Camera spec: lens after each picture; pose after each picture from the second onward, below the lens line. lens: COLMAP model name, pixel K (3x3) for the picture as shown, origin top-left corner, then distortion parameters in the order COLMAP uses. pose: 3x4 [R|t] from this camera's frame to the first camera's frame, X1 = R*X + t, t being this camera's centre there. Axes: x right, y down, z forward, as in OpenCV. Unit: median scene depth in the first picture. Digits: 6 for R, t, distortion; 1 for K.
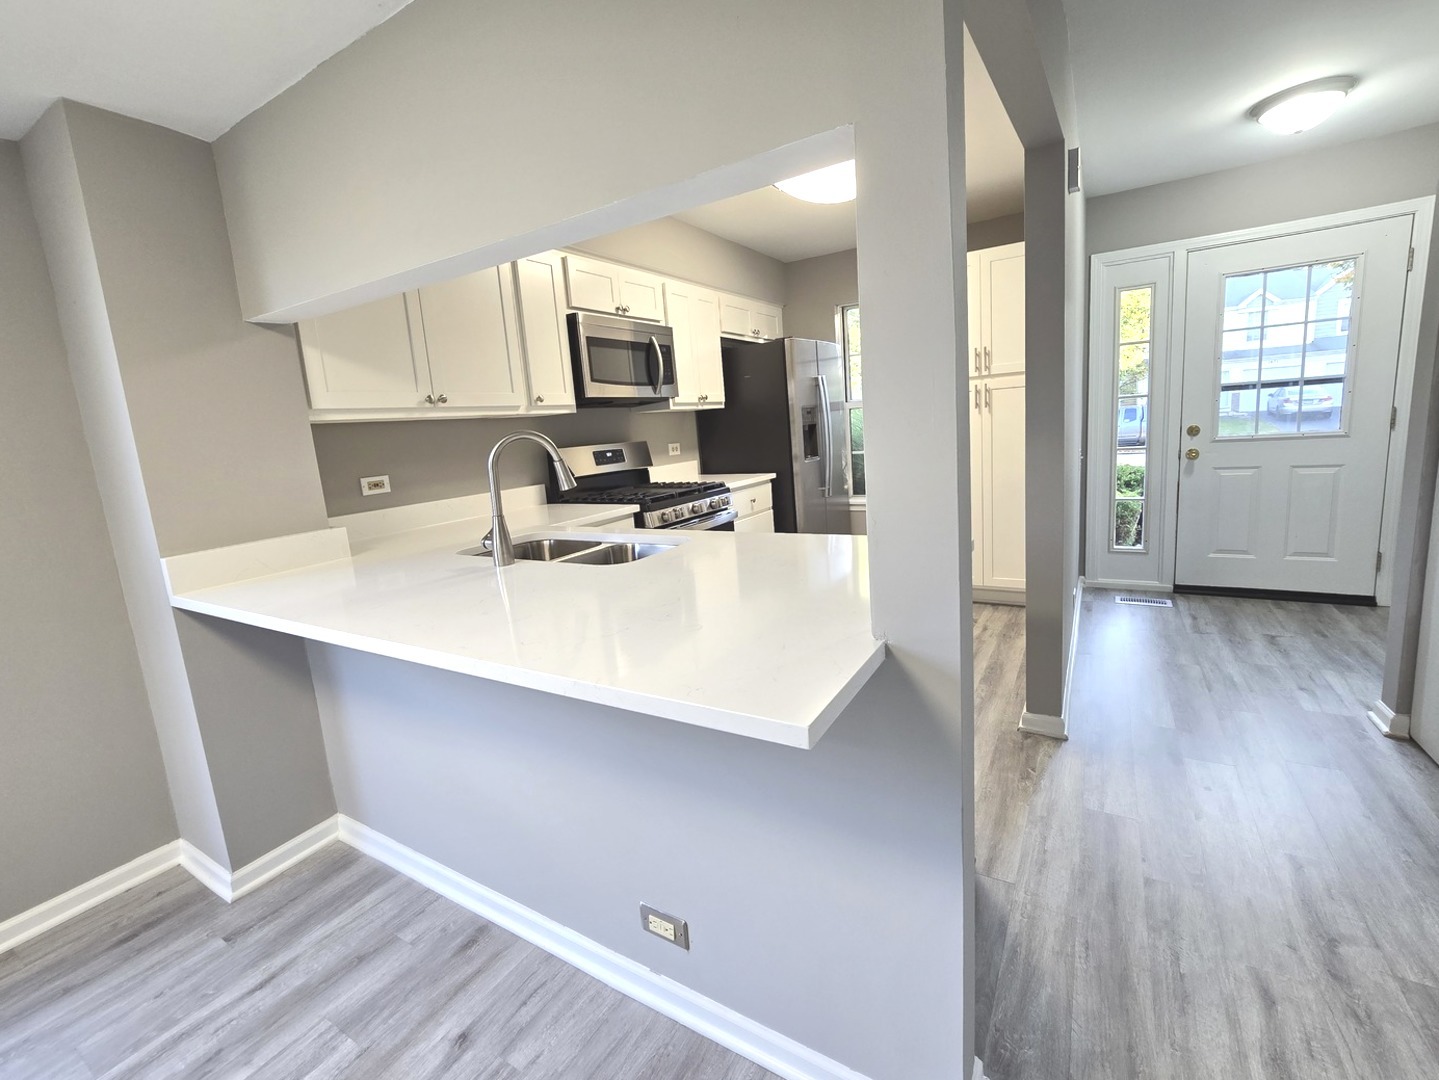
lens RADIAL K [[593.9, 0, 726.9], [0, 593.9, 520.0], [0, 0, 1]] dist [-0.000797, 0.000646]
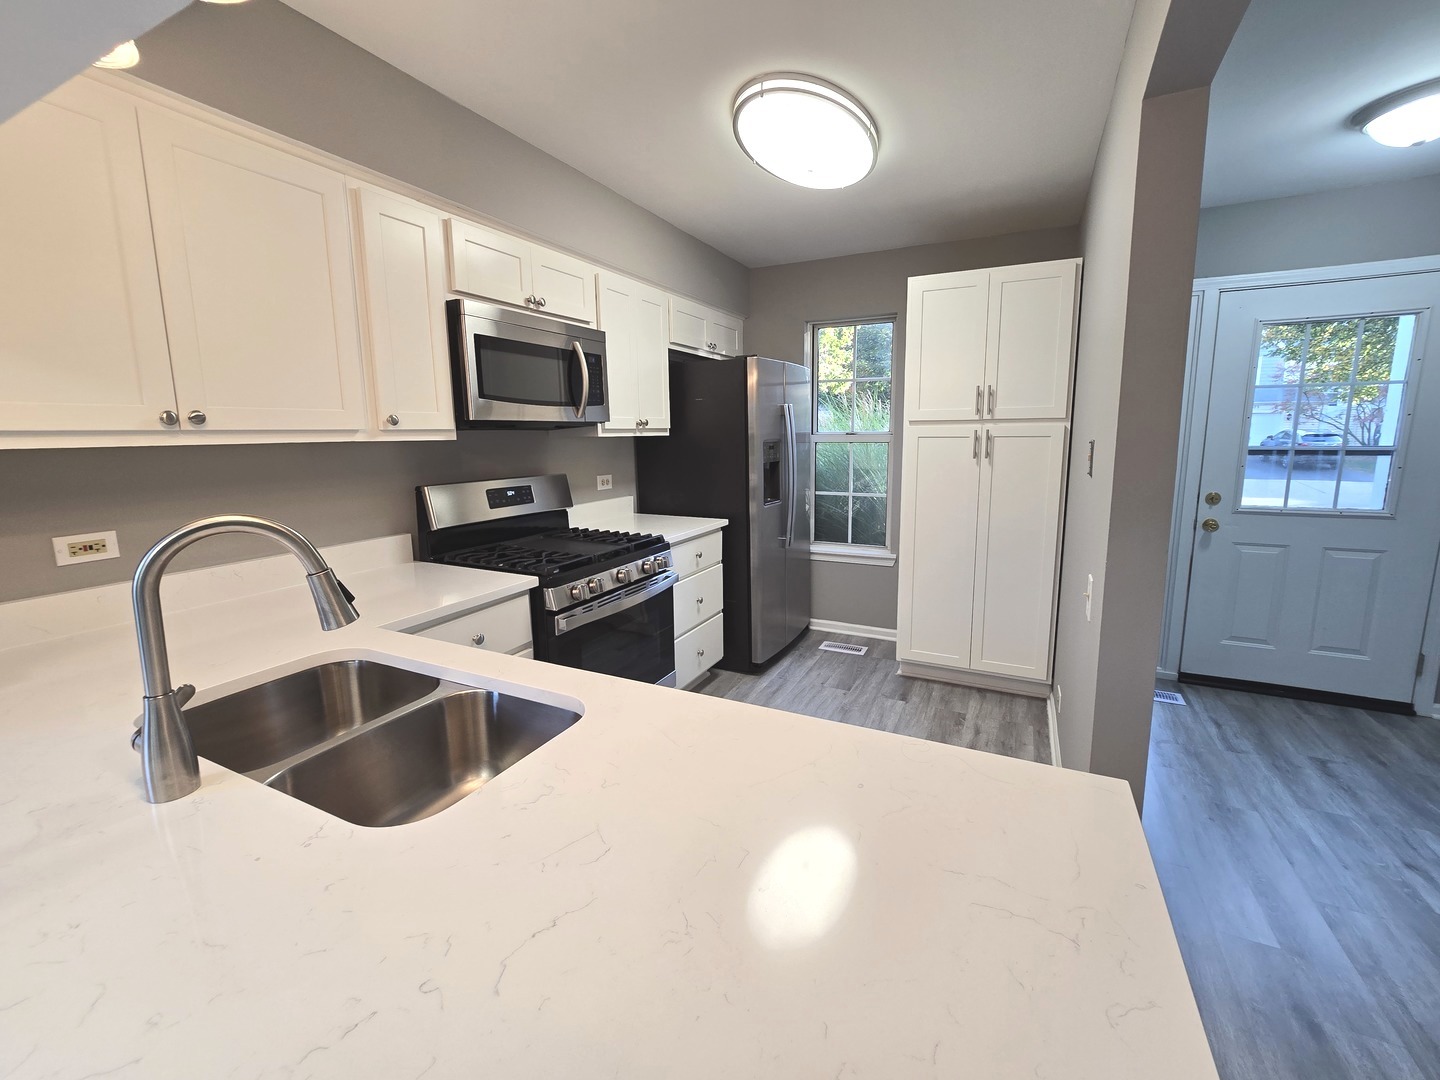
lens RADIAL K [[594.3, 0, 727.4], [0, 594.3, 520.0], [0, 0, 1]] dist [-0.000797, 0.000646]
pose [[0.994372, 0.048805, 0.094039, 0.004969], [-0.046958, 0.998660, -0.021760, -0.071201], [-0.094974, 0.017222, 0.995331, 0.221146]]
